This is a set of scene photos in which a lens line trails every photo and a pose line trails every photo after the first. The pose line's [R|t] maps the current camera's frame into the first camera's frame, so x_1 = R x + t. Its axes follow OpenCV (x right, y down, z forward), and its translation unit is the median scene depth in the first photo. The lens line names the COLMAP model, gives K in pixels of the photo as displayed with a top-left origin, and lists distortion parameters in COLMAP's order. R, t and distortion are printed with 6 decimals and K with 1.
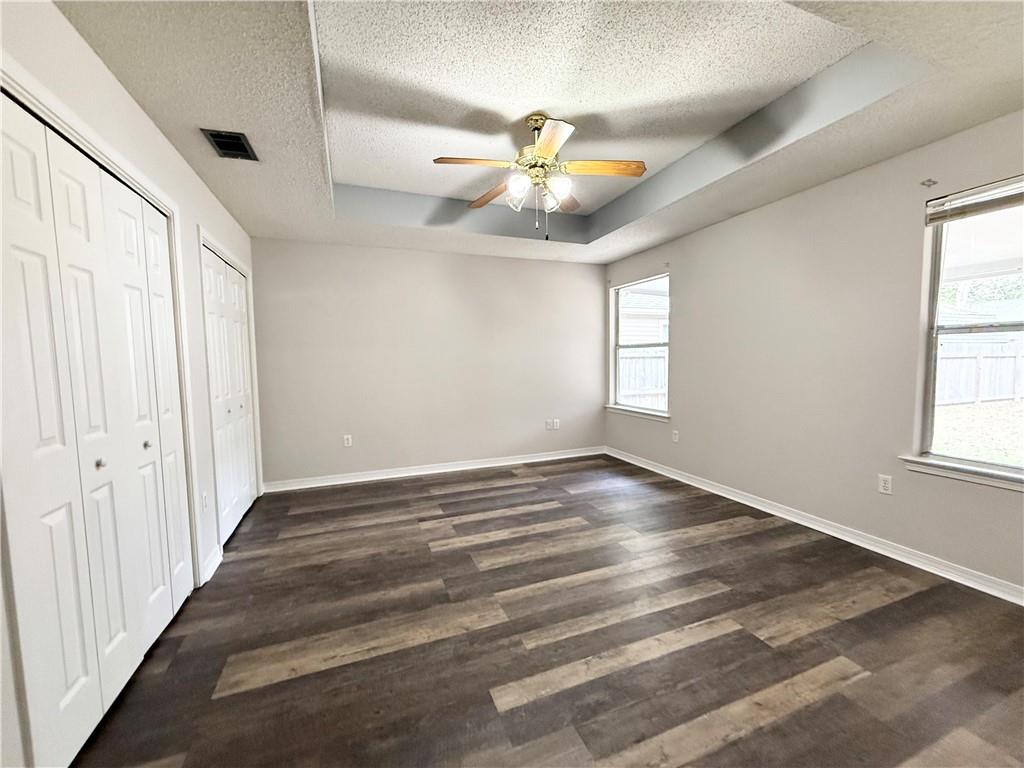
lens RADIAL K [[407.3, 0, 509.3], [0, 407.3, 387.1], [0, 0, 1]] dist [0.001445, 0.000126]
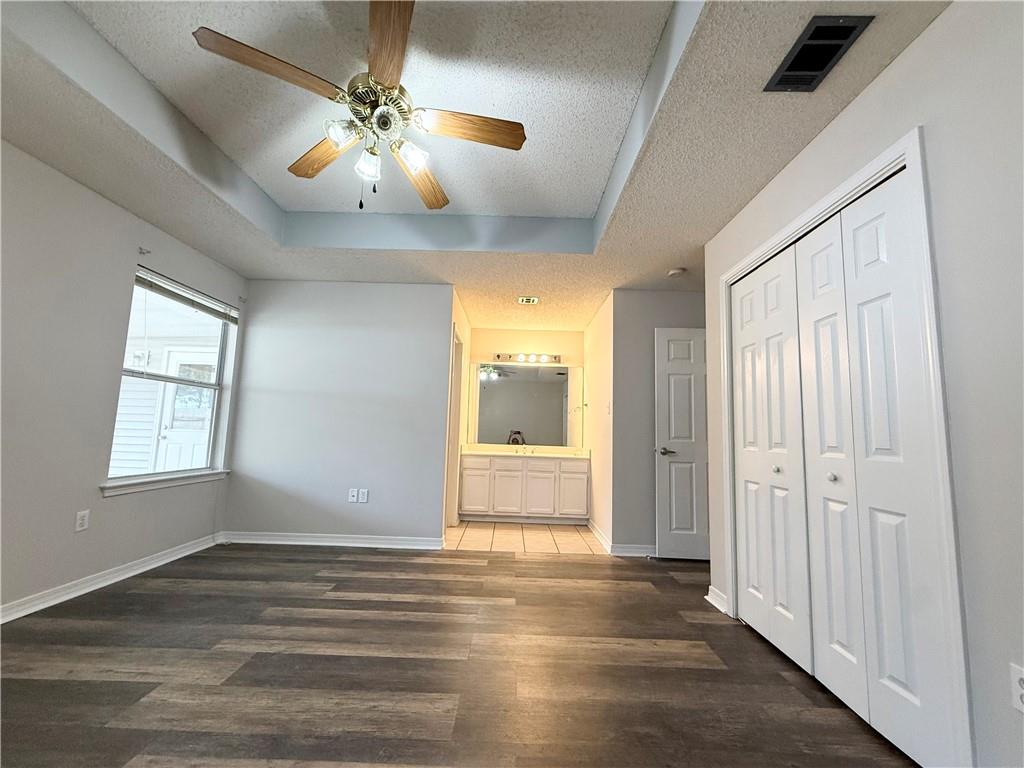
lens RADIAL K [[407.3, 0, 509.3], [0, 407.3, 387.1], [0, 0, 1]] dist [0.001445, 0.000126]
pose [[-0.927433, 0.027188, 0.373000, -0.530842], [0.010226, 0.998825, -0.047378, -0.031241], [-0.373850, -0.040126, -0.926621, 2.073999]]
